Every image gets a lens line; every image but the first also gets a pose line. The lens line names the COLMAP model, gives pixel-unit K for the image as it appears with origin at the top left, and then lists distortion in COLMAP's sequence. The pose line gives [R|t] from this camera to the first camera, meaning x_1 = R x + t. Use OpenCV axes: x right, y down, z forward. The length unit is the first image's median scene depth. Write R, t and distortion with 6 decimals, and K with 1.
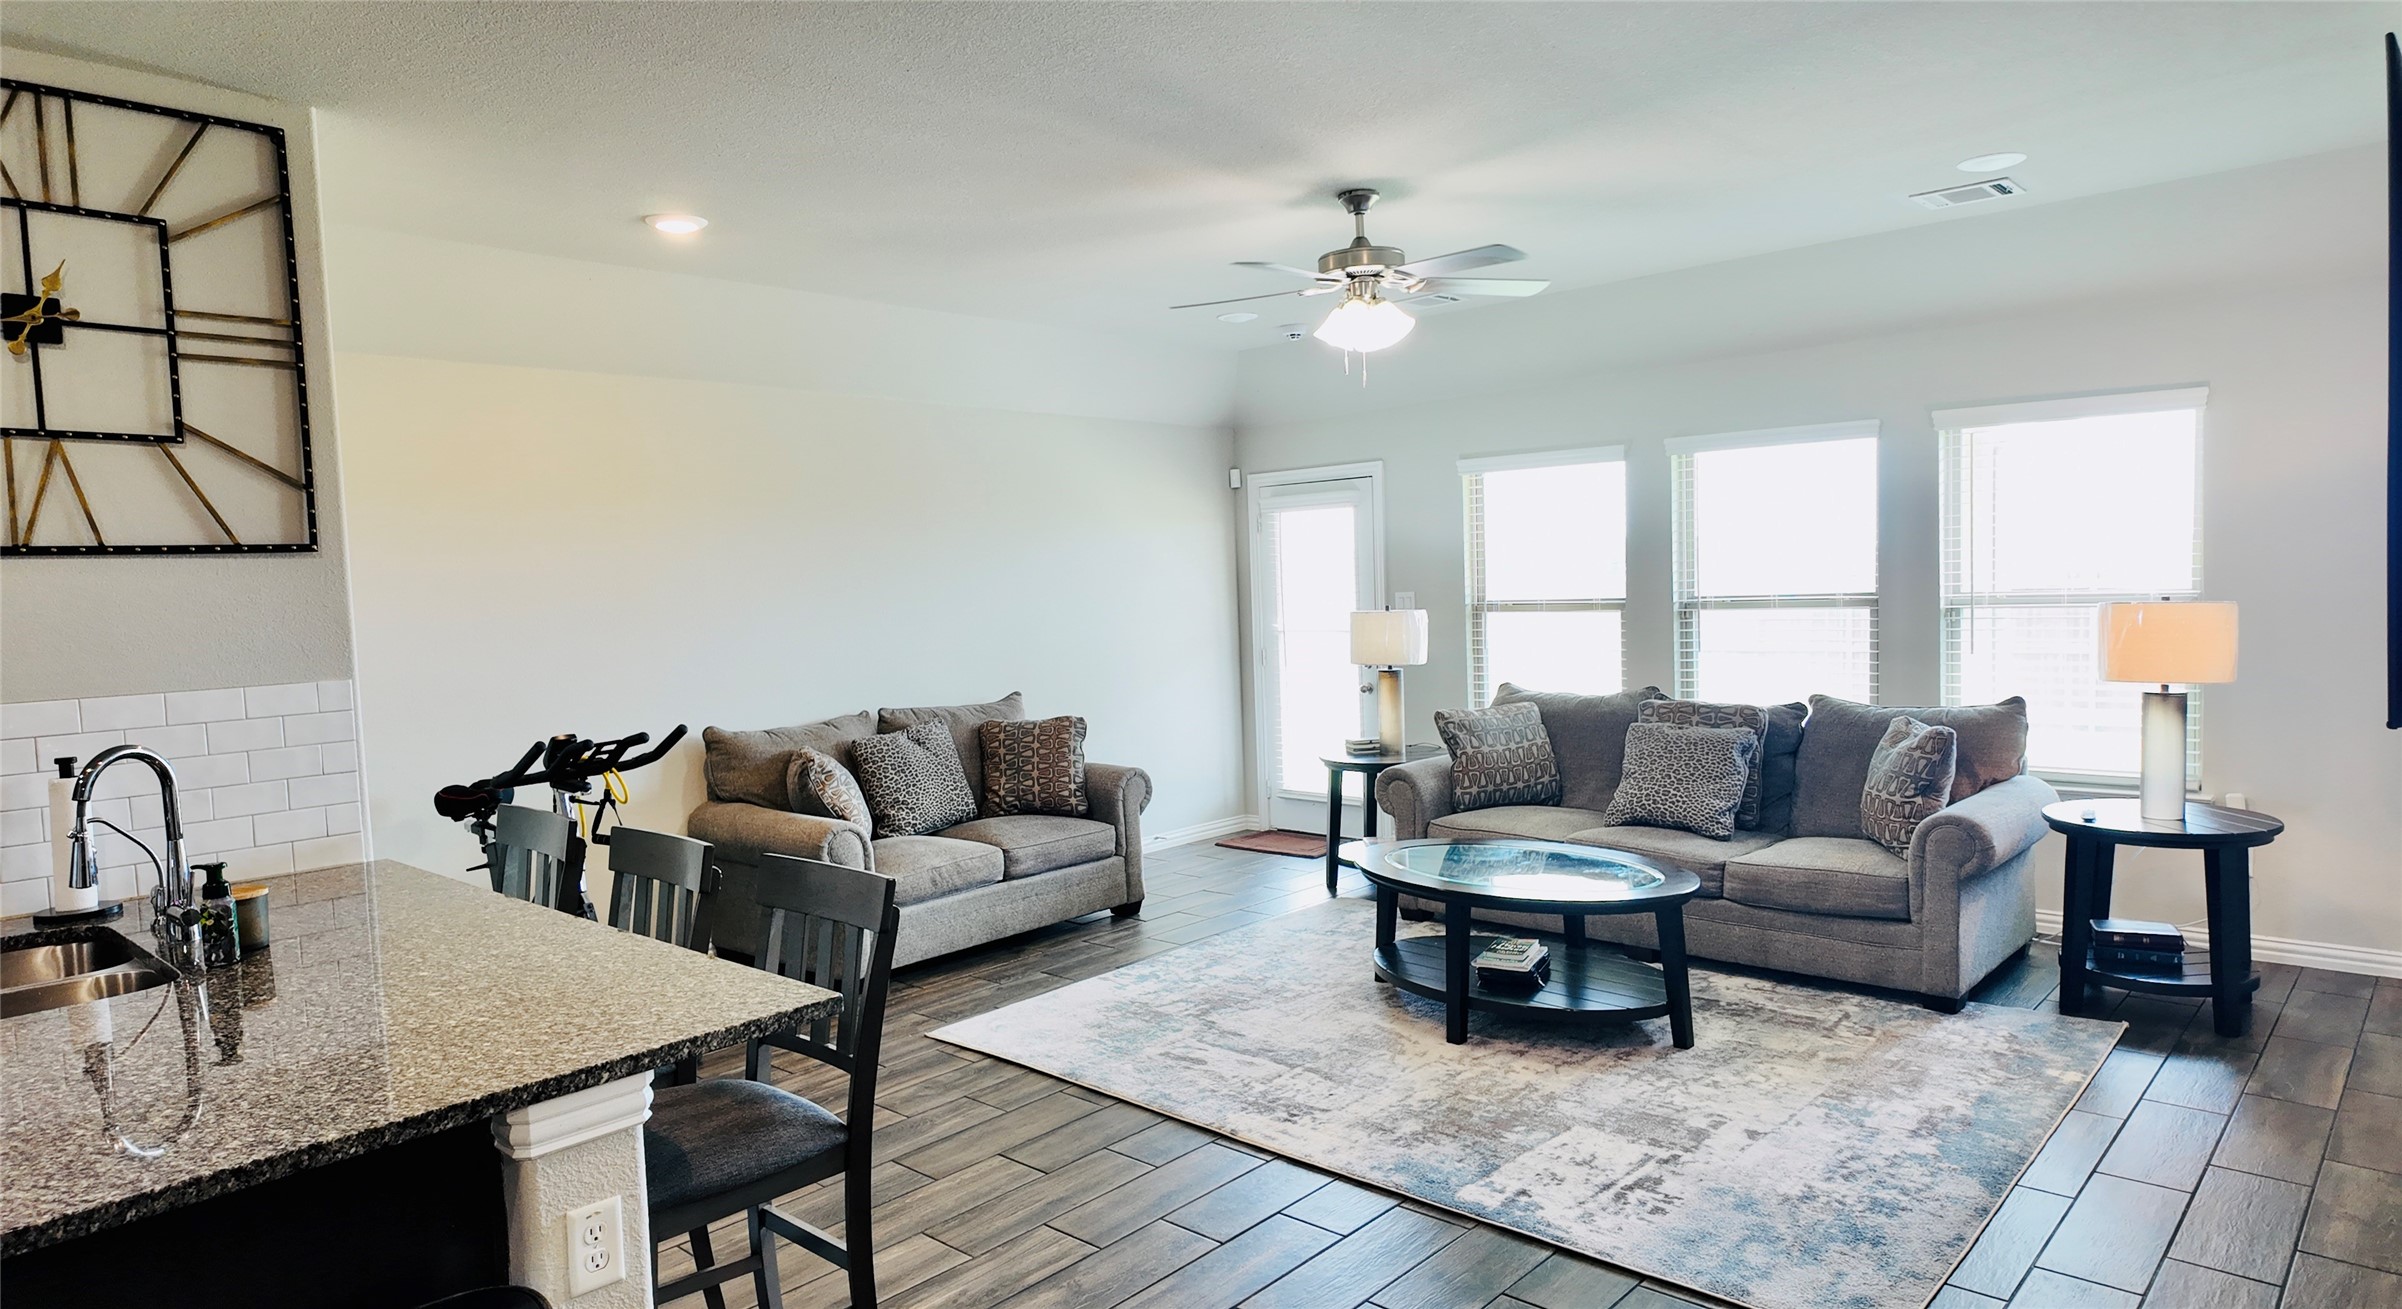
lens RADIAL K [[1416.4, 0, 1195.9], [0, 1416.4, 666.4], [0, 0, 1]] dist [0.019421, -0.003261]
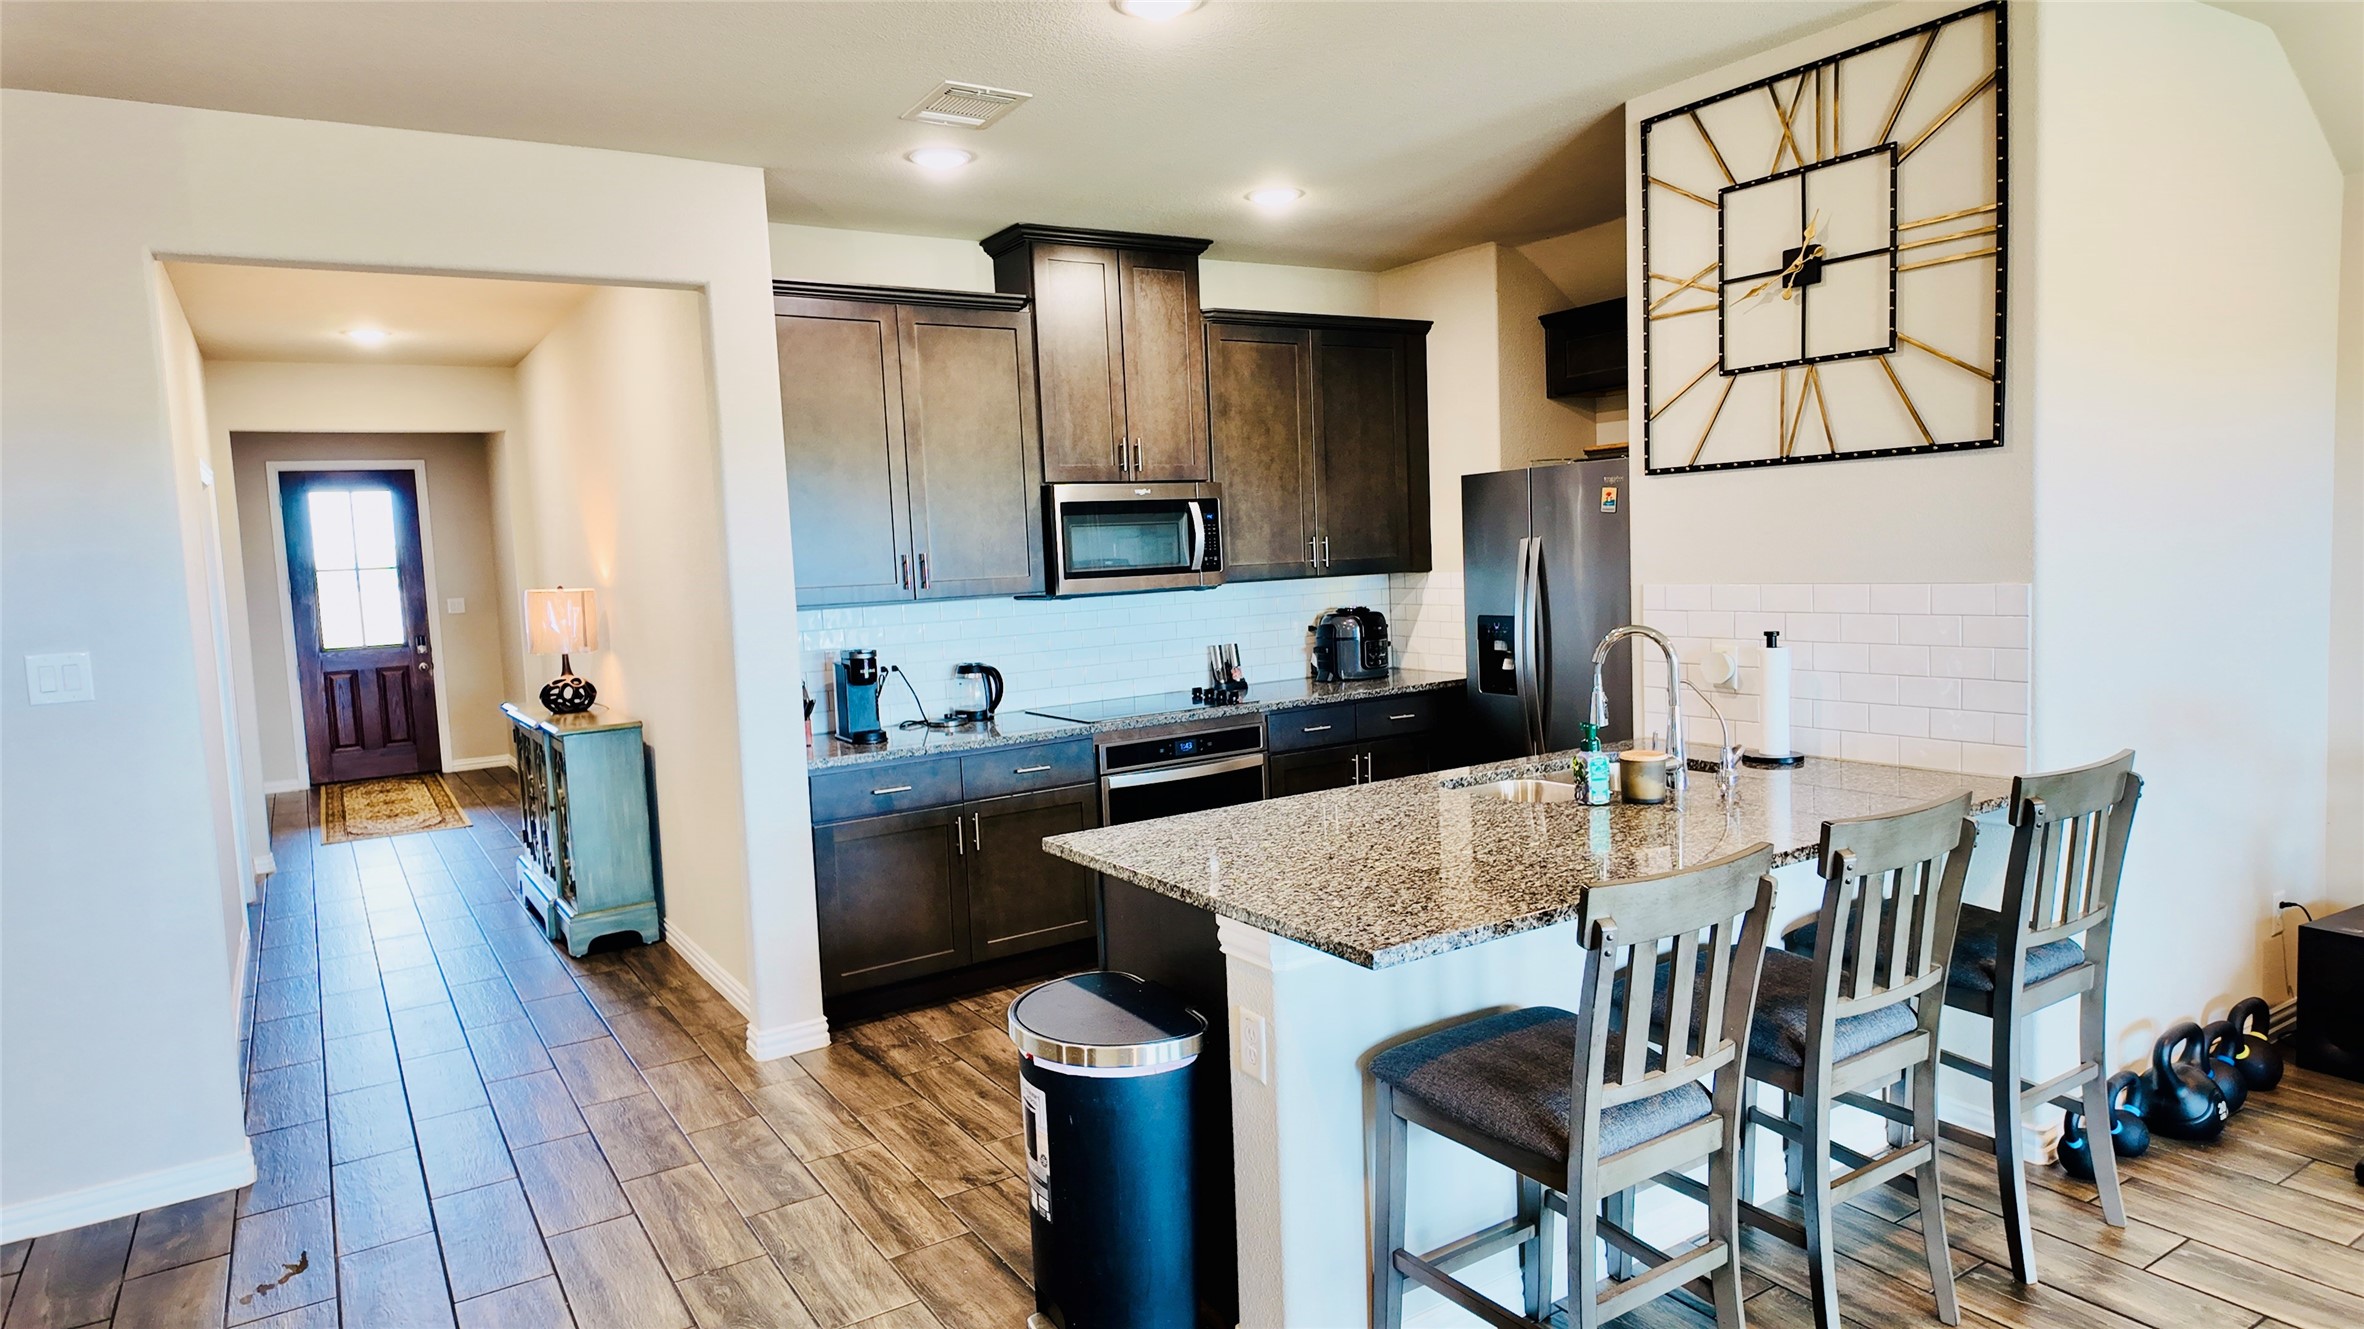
lens RADIAL K [[1388.7, 0, 1171.4], [0, 1388.7, 663.0], [0, 0, 1]] dist [0.045425, -0.040230]
pose [[-0.258568, 0.133778, -0.956685, 0.335088], [-0.007869, 0.990040, 0.140569, -0.049701], [0.965961, 0.043875, -0.254940, 0.540109]]
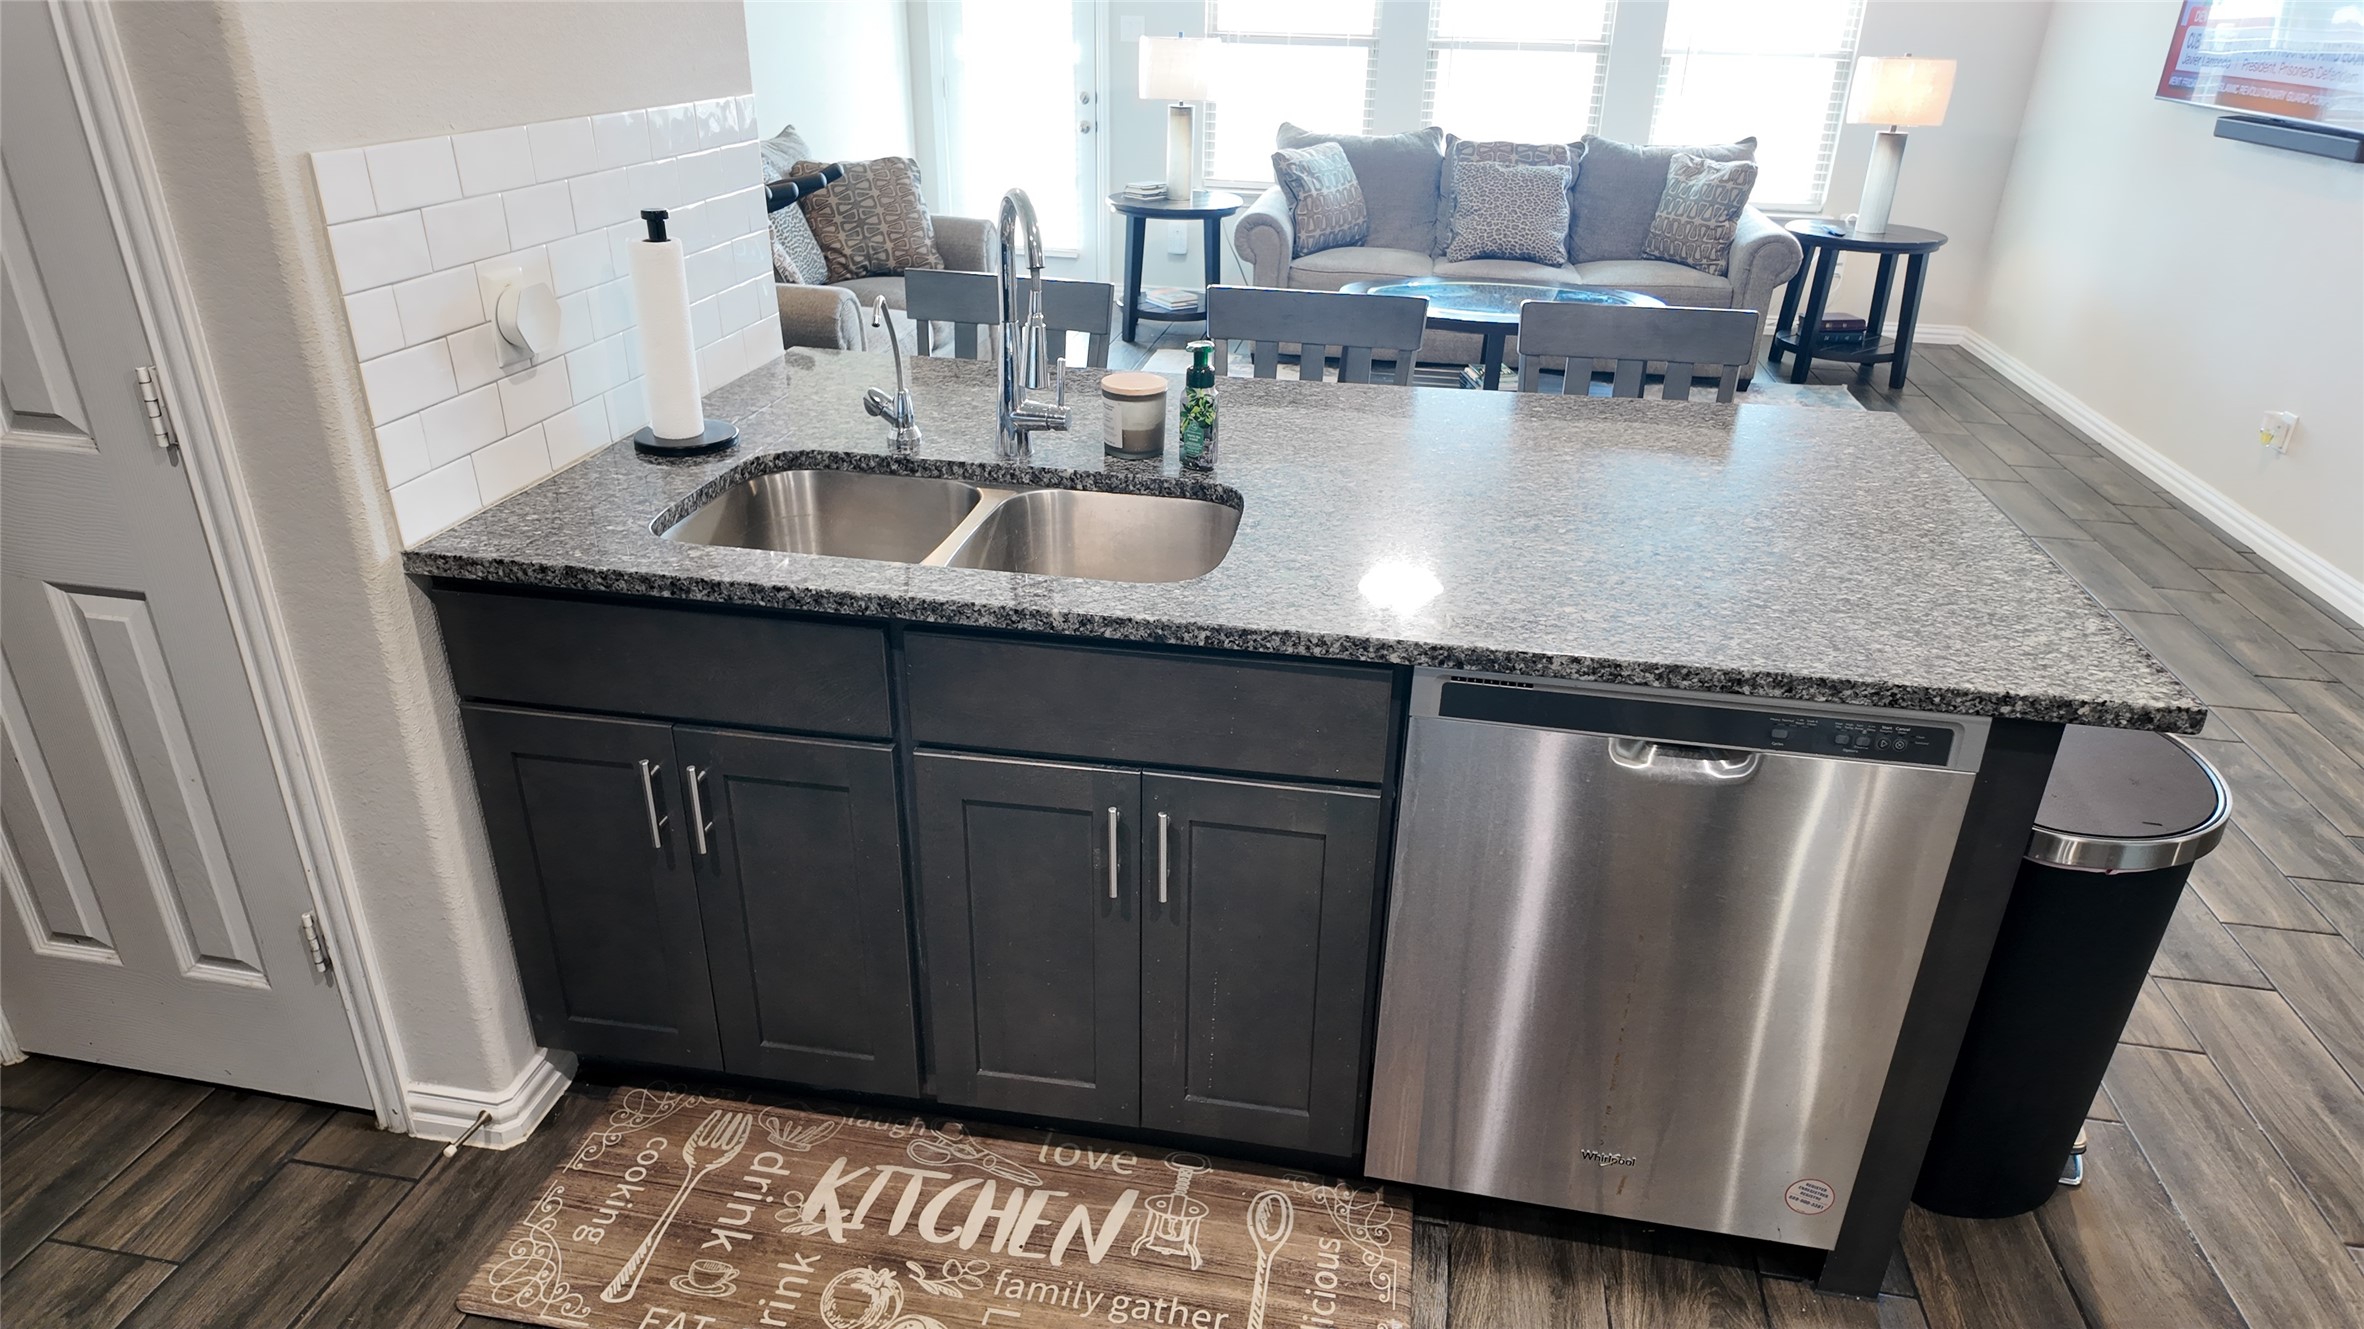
lens RADIAL K [[1388.7, 0, 1185.6], [0, 1388.7, 671.3], [0, 0, 1]] dist [0.045425, -0.040230]
pose [[0.837651, -0.189576, 0.512252, -0.639098], [-0.015536, 0.929187, 0.369283, 0.012237], [-0.545986, -0.317288, 0.775389, 0.192517]]
